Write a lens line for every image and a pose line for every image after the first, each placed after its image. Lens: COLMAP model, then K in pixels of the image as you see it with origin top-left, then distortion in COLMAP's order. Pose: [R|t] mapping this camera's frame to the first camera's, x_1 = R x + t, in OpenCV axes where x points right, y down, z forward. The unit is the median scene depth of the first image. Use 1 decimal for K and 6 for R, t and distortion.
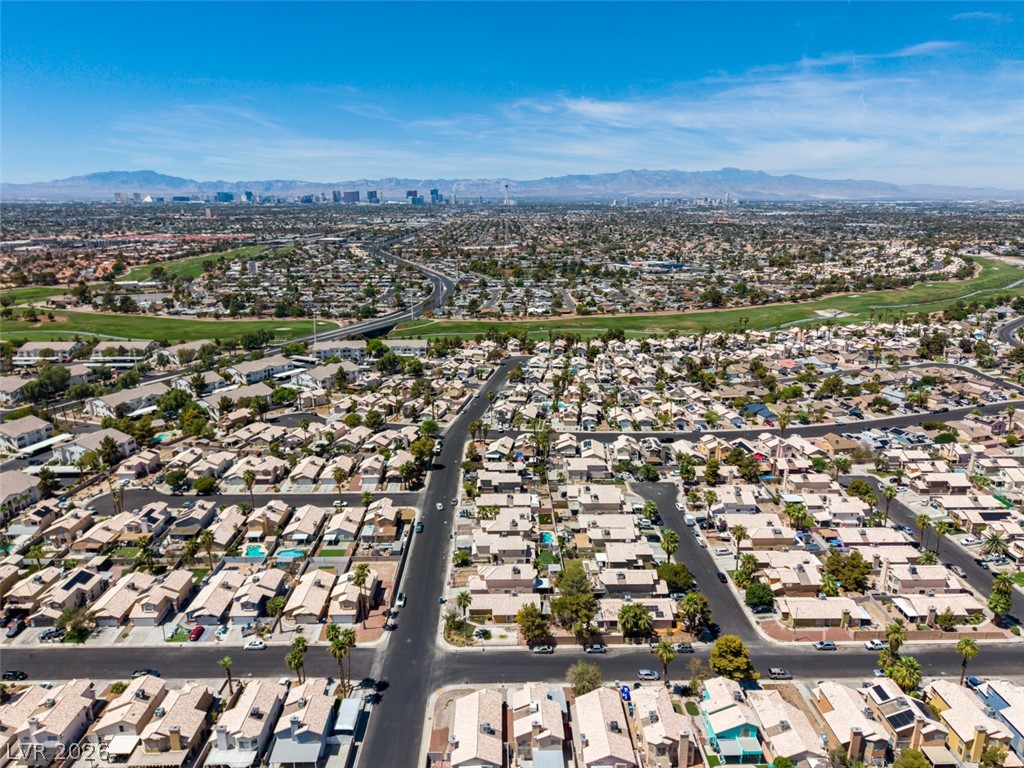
lens RADIAL K [[682.8, 0, 515.8], [0, 682.8, 392.3], [0, 0, 1]] dist [0.036817, -0.035001]
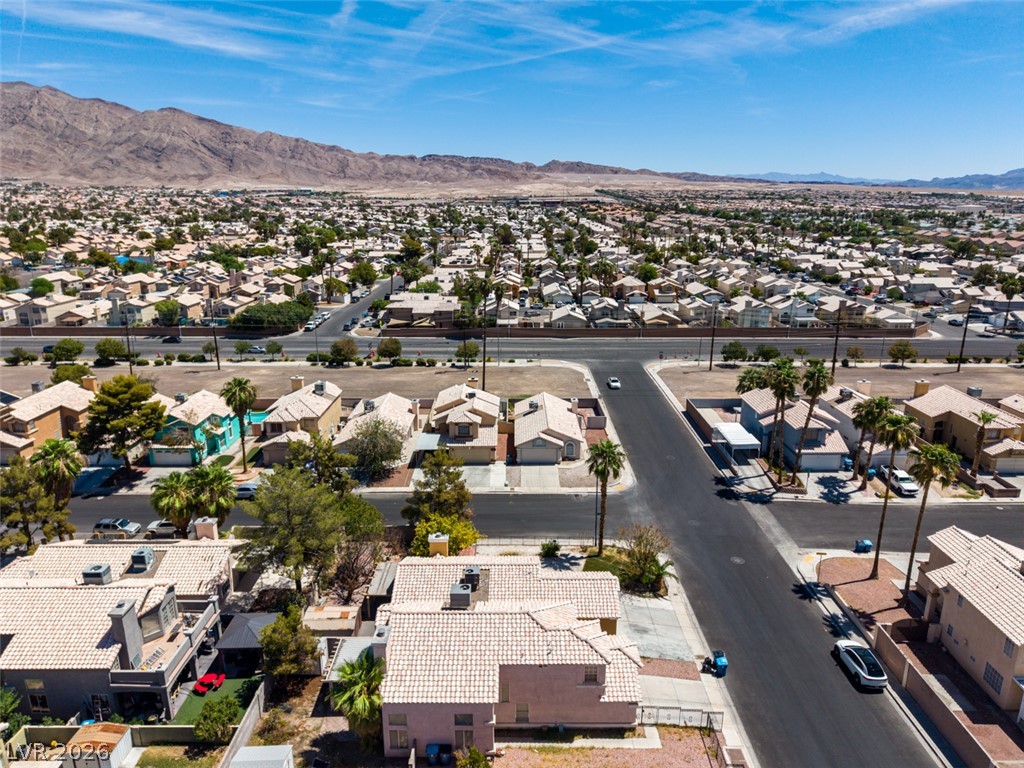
lens RADIAL K [[682.8, 0, 510.1], [0, 682.8, 386.4], [0, 0, 1]] dist [0.036817, -0.035001]
pose [[-0.999497, -0.010733, 0.029839, -0.015361], [0.006348, 0.854204, 0.519900, 0.028385], [-0.031069, 0.519828, -0.853706, 0.673492]]
